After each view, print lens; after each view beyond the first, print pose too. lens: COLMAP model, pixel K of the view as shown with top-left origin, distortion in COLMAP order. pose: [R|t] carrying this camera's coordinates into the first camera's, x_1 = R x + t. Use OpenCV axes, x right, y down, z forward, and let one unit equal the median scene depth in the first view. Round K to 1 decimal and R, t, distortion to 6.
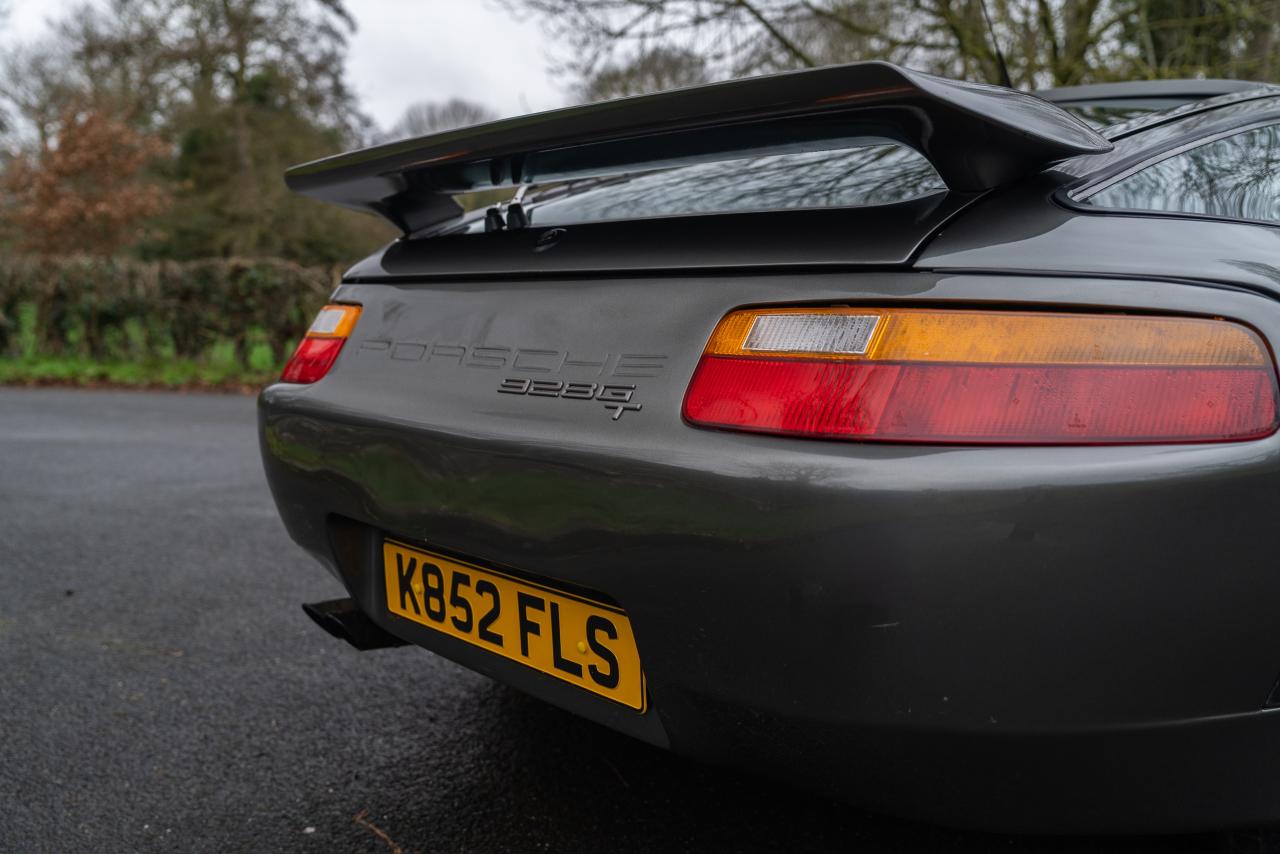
lens RADIAL K [[958.3, 0, 640.8], [0, 958.3, 373.1], [0, 0, 1]] dist [-0.001304, 0.000520]
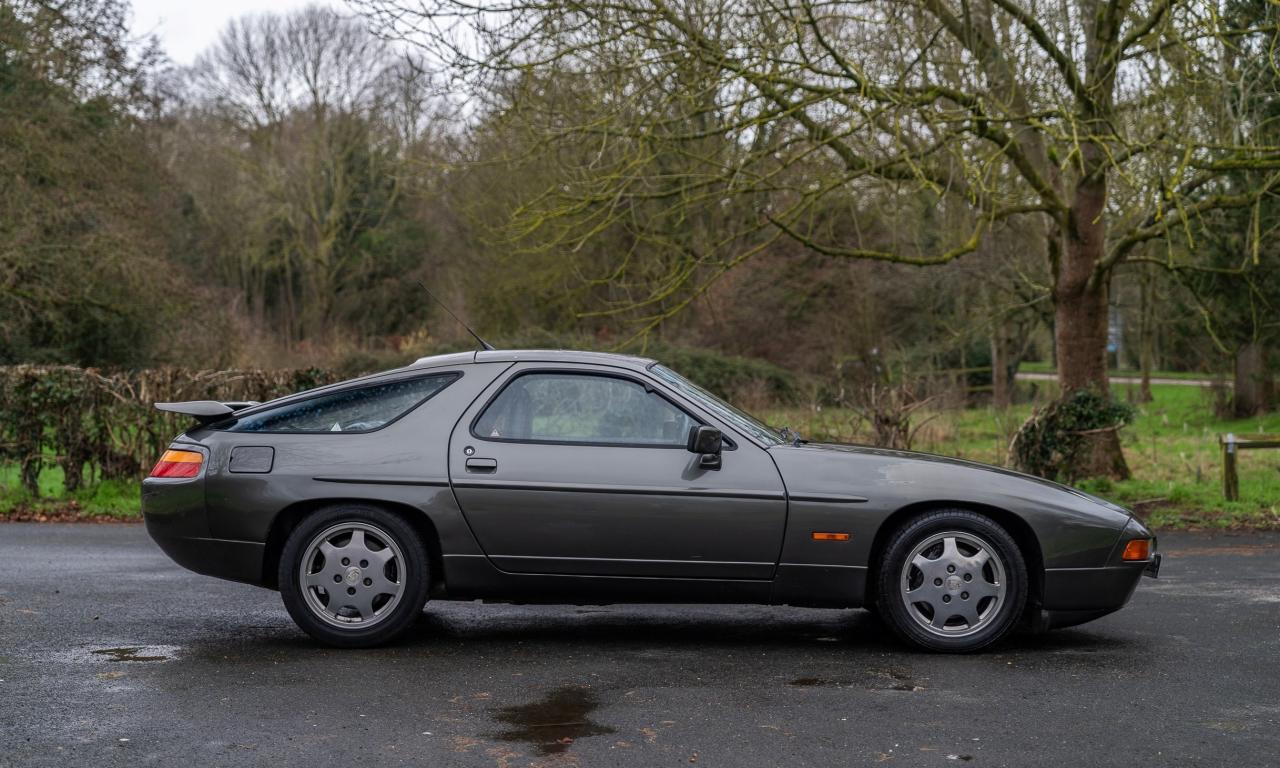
lens RADIAL K [[1966.9, 0, 644.0], [0, 1966.9, 334.5], [0, 0, 1]] dist [-0.015865, 0.070056]
pose [[0.999415, -0.014734, -0.030856, 0.181977], [0.011924, 0.995929, -0.089353, 0.015049], [0.032046, 0.088933, 0.995522, -0.739041]]
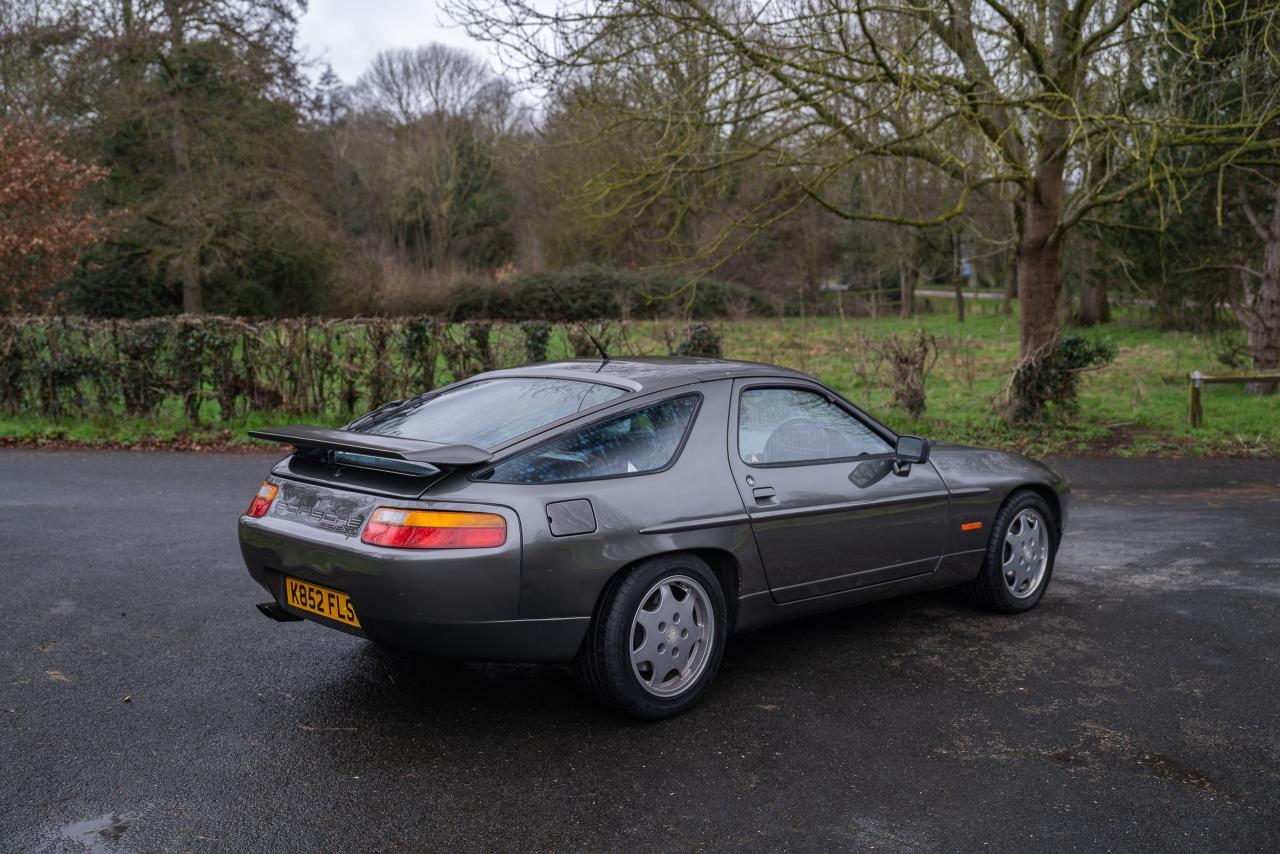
lens RADIAL K [[1291.6, 0, 618.1], [0, 1291.6, 392.7], [0, 0, 1]] dist [-0.001508, 0.008136]
pose [[0.998047, -0.011487, -0.061399, 0.119215], [0.012100, 0.999880, 0.009621, -0.048904], [0.061281, -0.010345, 0.998067, -0.341607]]
